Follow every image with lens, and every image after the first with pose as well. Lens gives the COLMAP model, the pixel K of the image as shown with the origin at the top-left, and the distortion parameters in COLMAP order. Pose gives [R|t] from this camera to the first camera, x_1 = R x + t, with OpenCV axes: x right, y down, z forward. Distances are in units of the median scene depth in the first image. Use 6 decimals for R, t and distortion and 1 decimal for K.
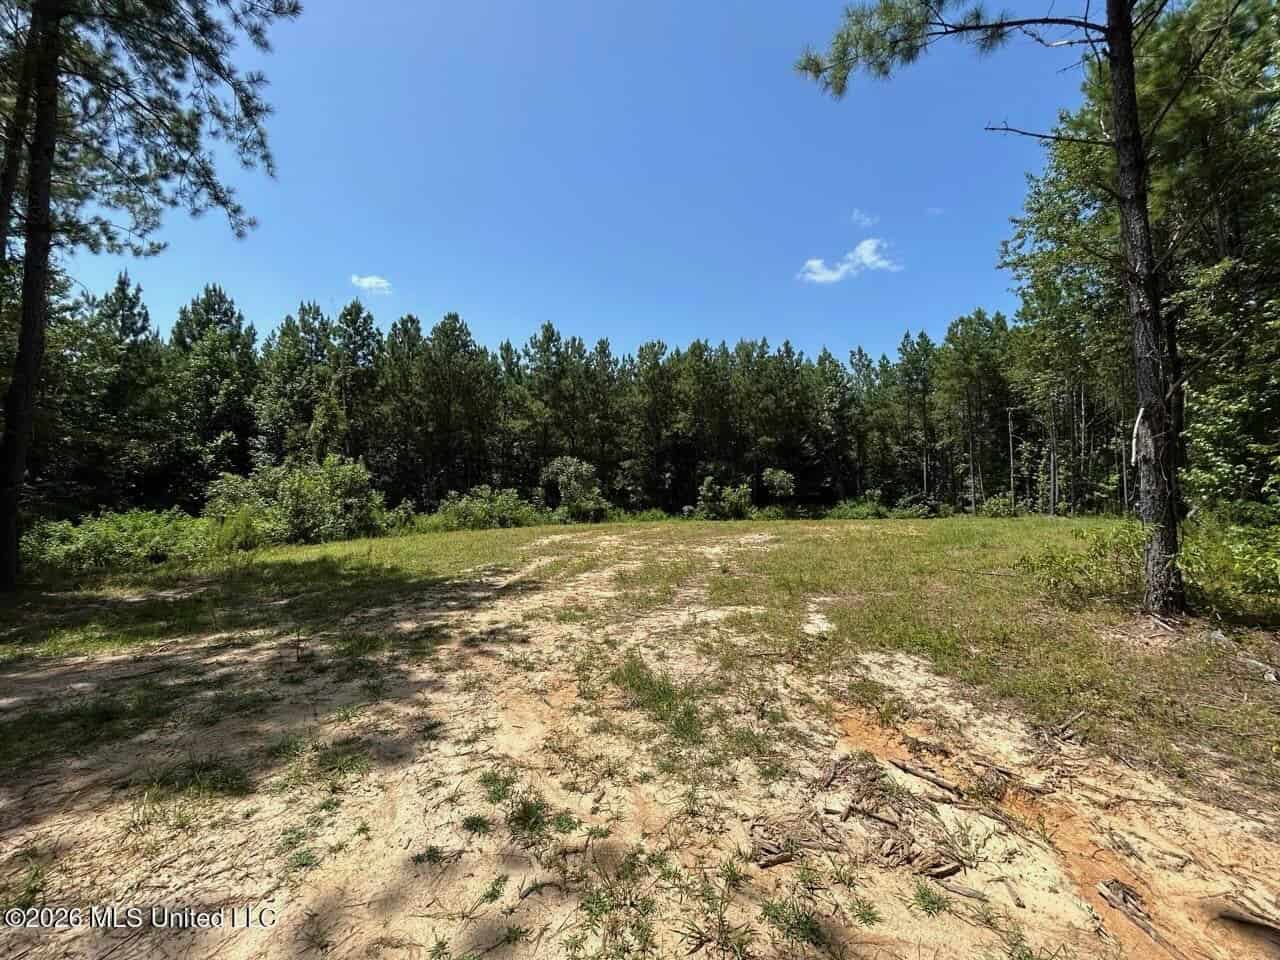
lens RADIAL K [[516.3, 0, 638.2], [0, 516.3, 476.4], [0, 0, 1]] dist [0.000264, 0.000891]
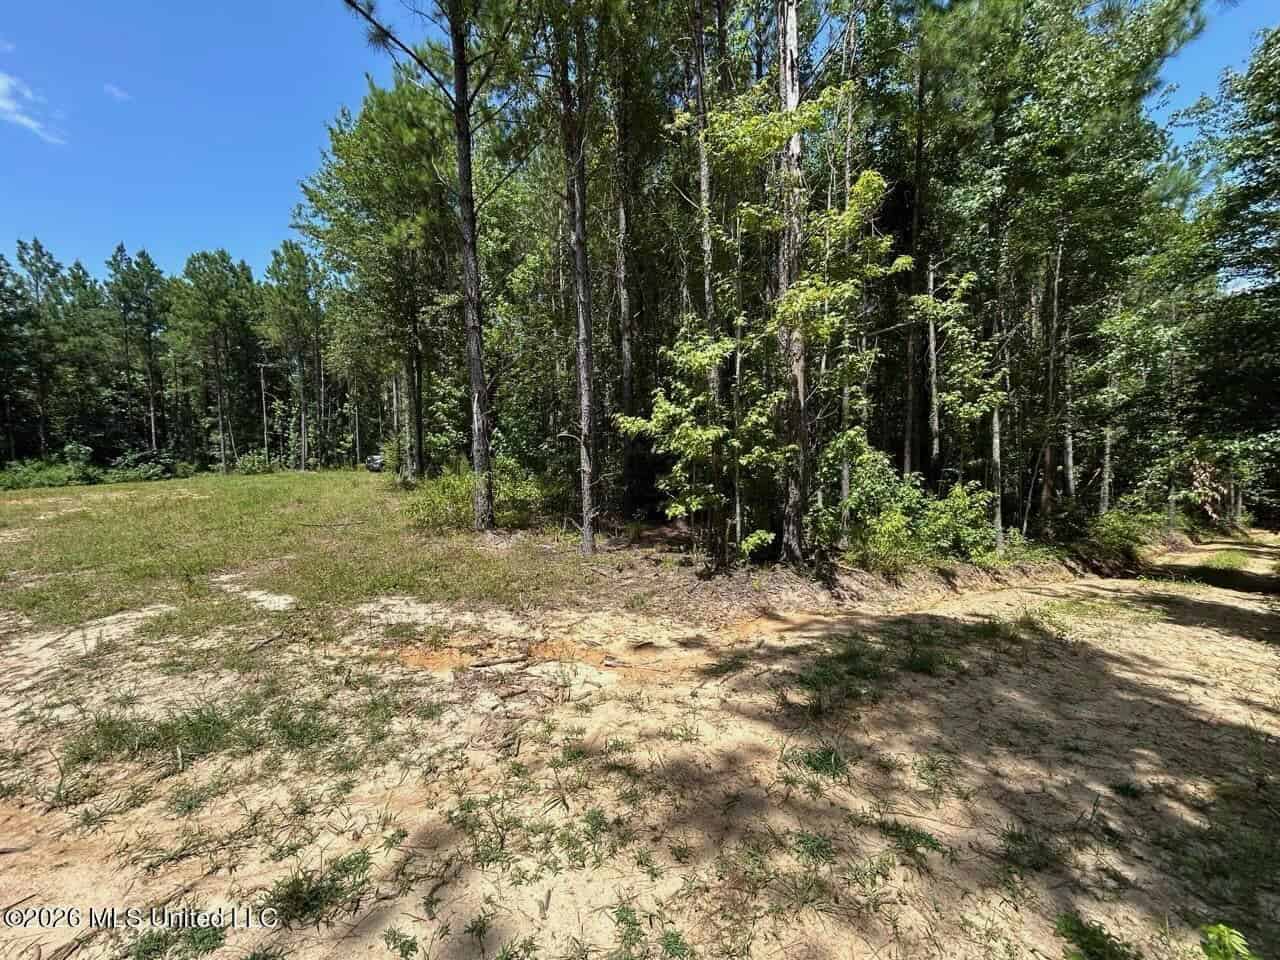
lens RADIAL K [[516.3, 0, 638.2], [0, 516.3, 476.4], [0, 0, 1]] dist [0.000264, 0.000891]
pose [[0.266705, -0.050692, 0.962444, -0.117674], [-0.030888, 0.997653, 0.061106, -0.000254], [-0.963283, -0.046025, 0.264514, 0.057818]]
